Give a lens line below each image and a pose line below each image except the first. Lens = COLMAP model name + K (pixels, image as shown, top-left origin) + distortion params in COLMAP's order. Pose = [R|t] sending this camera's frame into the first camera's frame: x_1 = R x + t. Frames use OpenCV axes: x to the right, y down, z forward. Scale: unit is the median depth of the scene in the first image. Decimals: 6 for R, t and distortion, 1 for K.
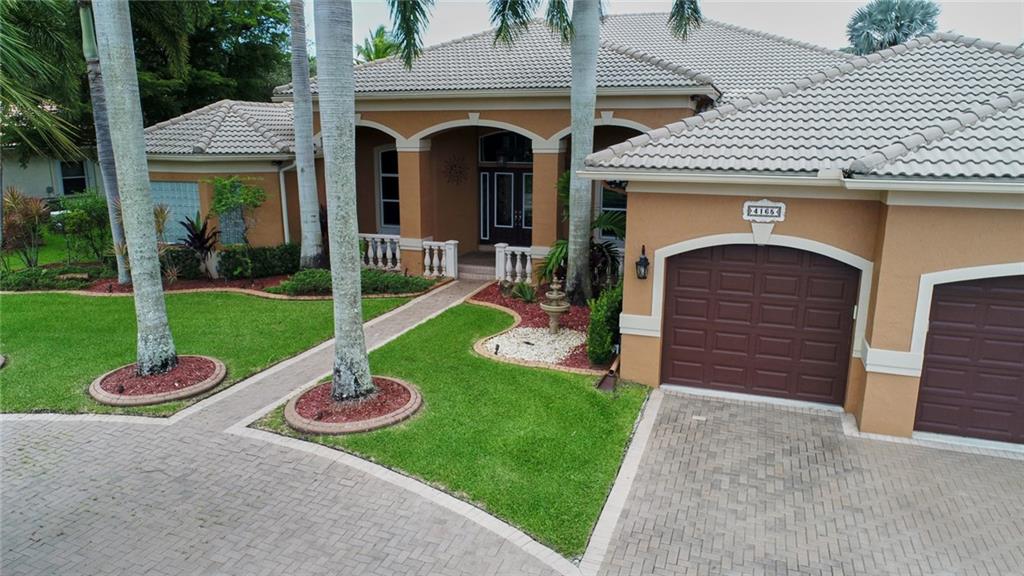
lens RADIAL K [[698.3, 0, 512.4], [0, 698.3, 291.4], [0, 0, 1]] dist [0.000538, 0.000818]
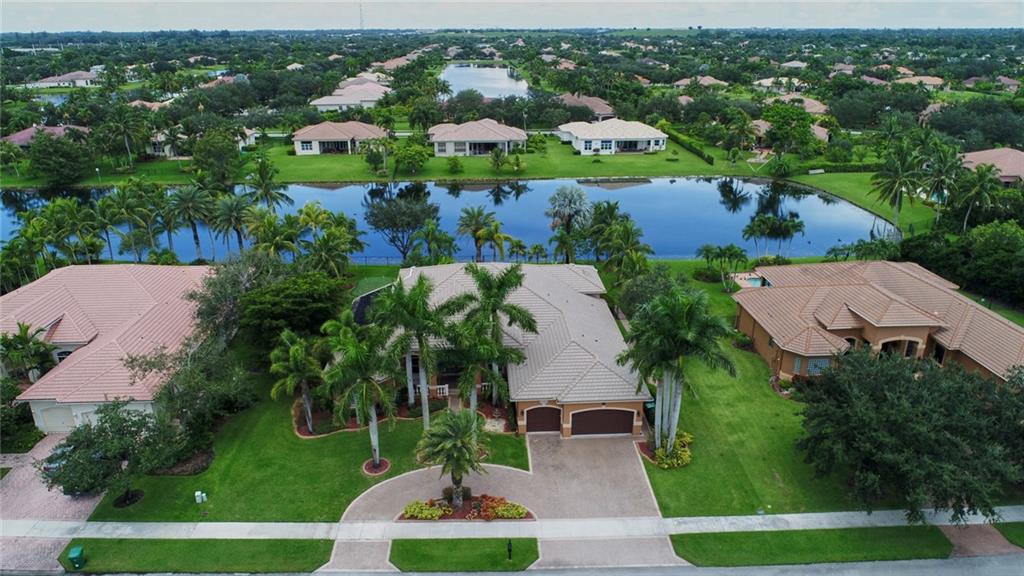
lens RADIAL K [[698.3, 0, 510.5], [0, 698.3, 287.5], [0, 0, 1]] dist [0.000538, 0.000818]
pose [[0.923883, -0.143579, 0.354718, -1.658866], [0.091268, 0.982869, 0.160124, -1.860565], [-0.371632, -0.115561, 0.921160, -3.758167]]
